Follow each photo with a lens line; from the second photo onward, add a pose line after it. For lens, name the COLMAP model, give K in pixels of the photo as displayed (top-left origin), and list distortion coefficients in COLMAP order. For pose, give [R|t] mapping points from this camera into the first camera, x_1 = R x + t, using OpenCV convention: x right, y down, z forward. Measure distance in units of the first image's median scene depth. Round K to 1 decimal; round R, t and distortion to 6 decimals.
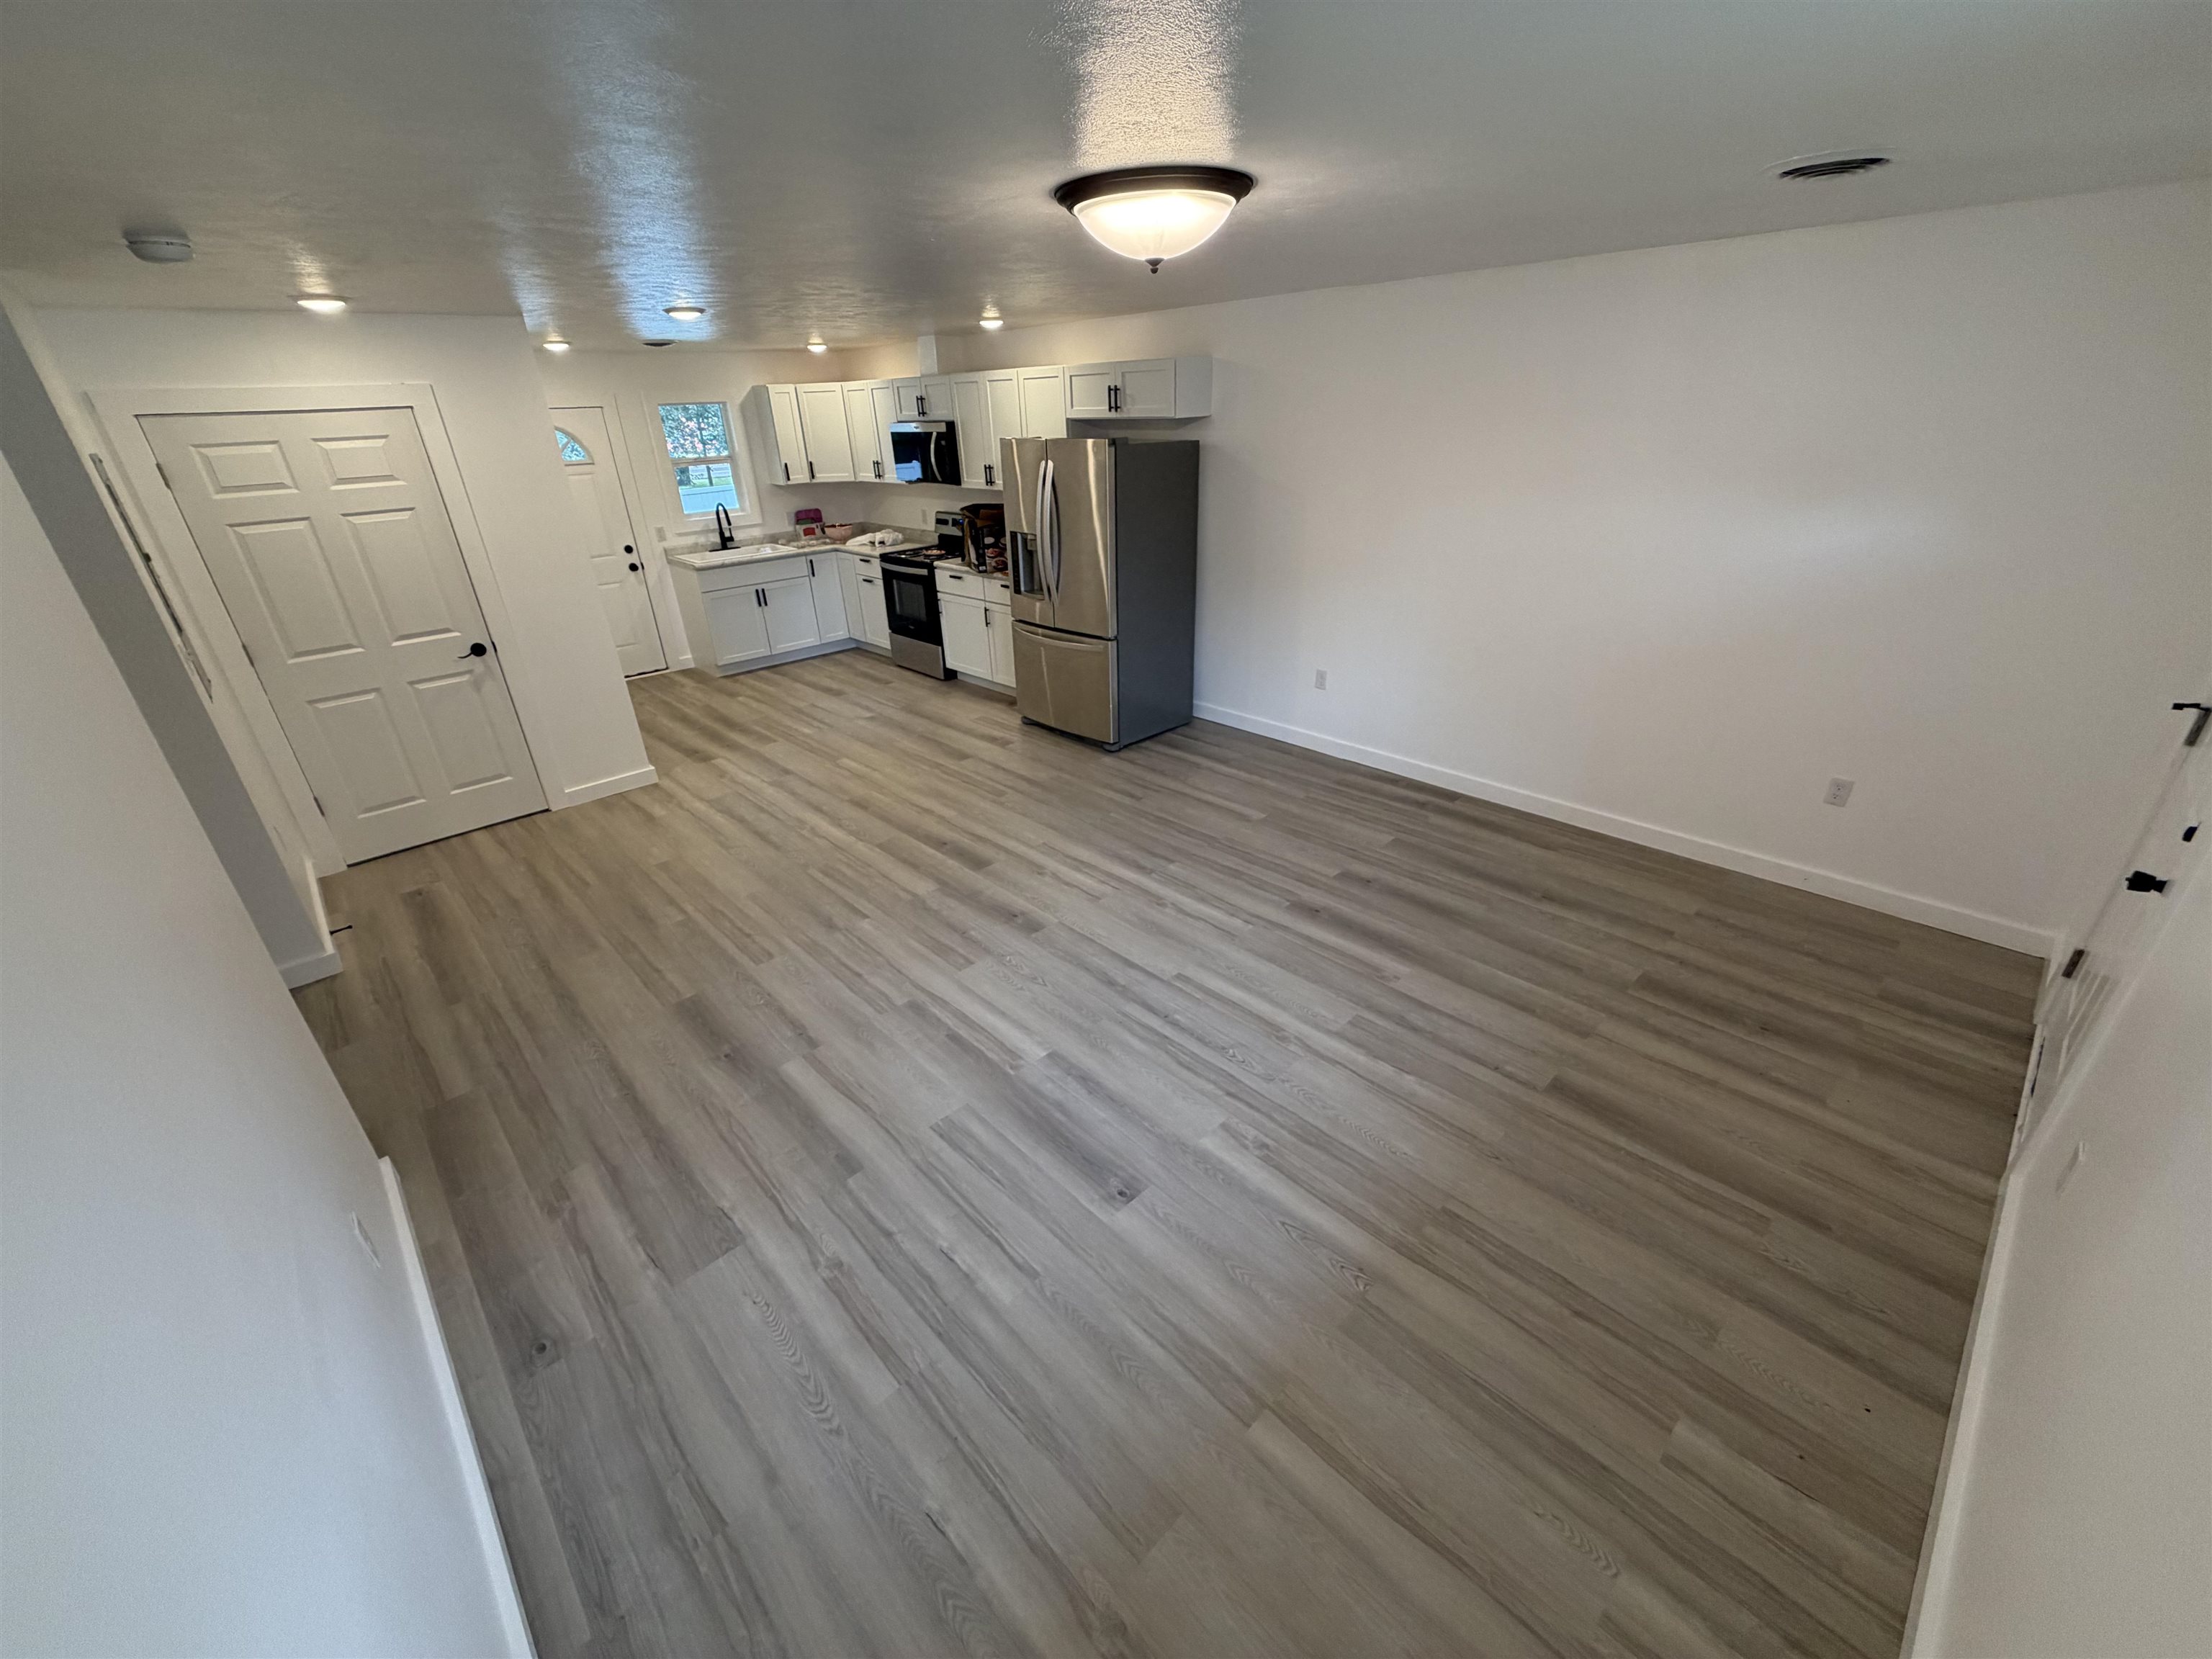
lens RADIAL K [[887.6, 0, 1106.0], [0, 887.6, 829.5], [0, 0, 1]] dist [0.003251, -0.000219]
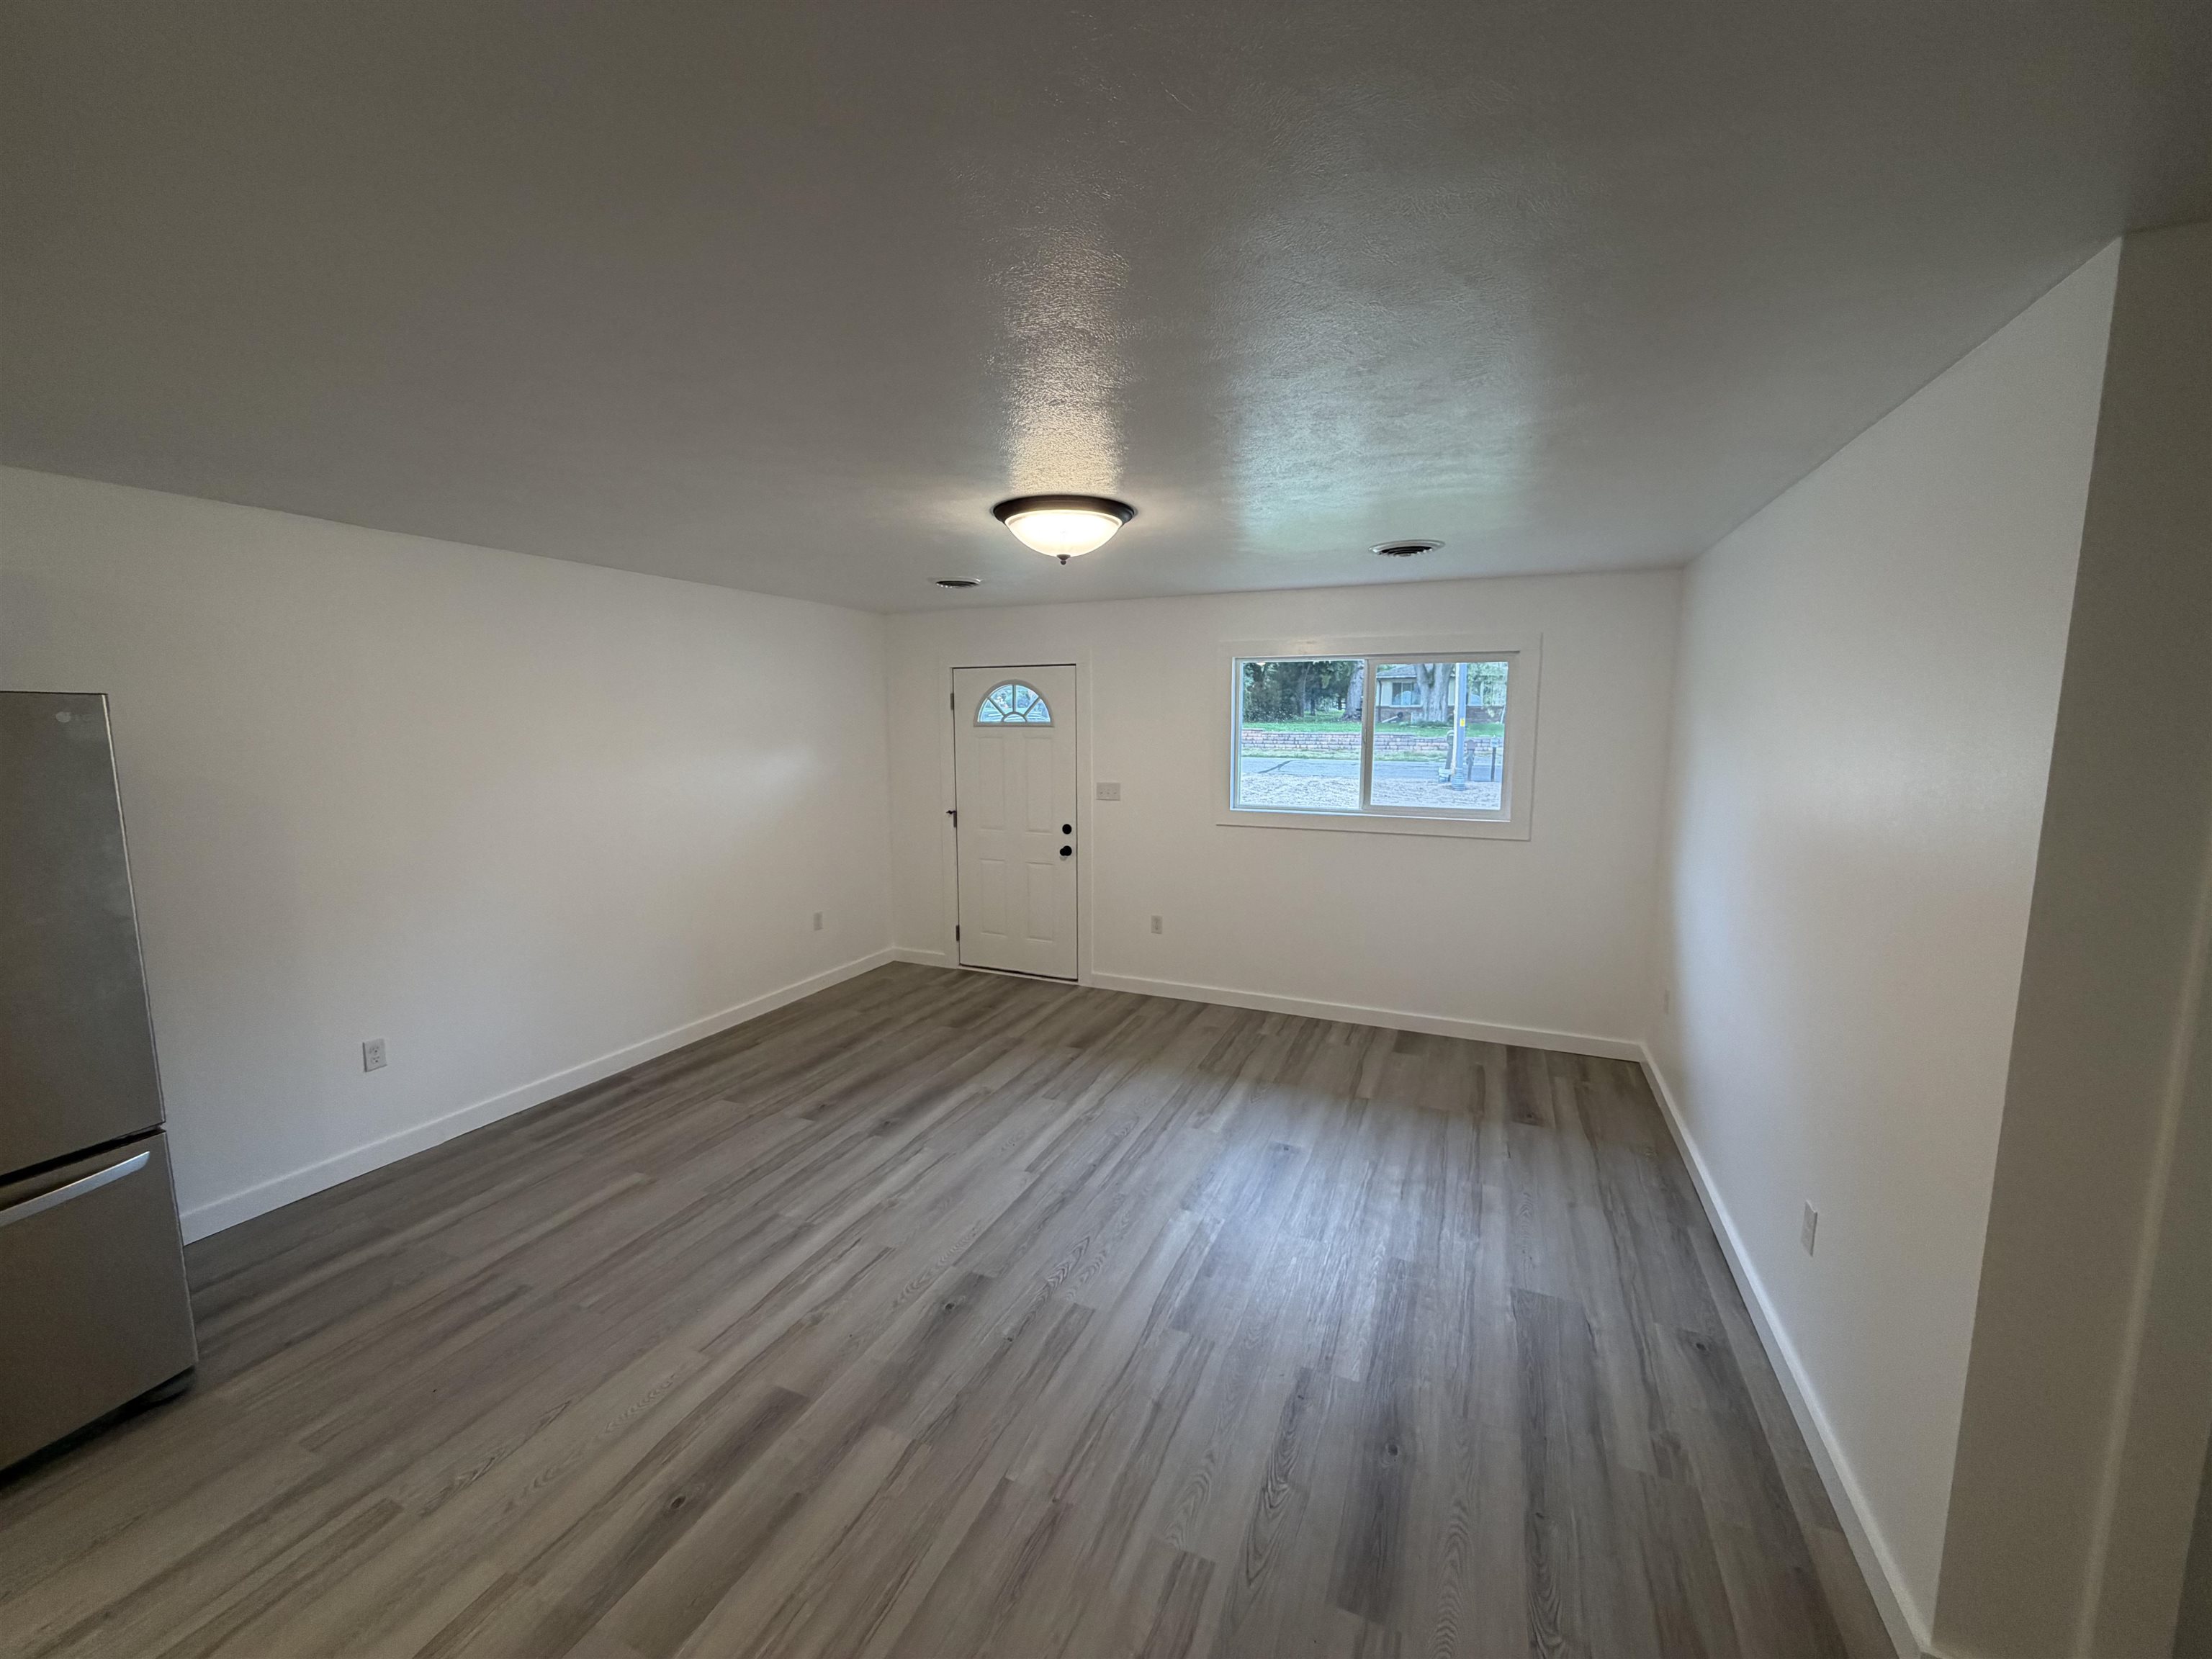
lens RADIAL K [[887.6, 0, 1106.0], [0, 887.6, 829.5], [0, 0, 1]] dist [0.003251, -0.000219]
pose [[-0.393033, -0.081067, 0.915944, -0.857793], [0.414686, 0.873433, 0.255247, -0.401014], [-0.820707, 0.480150, -0.309671, 1.071733]]
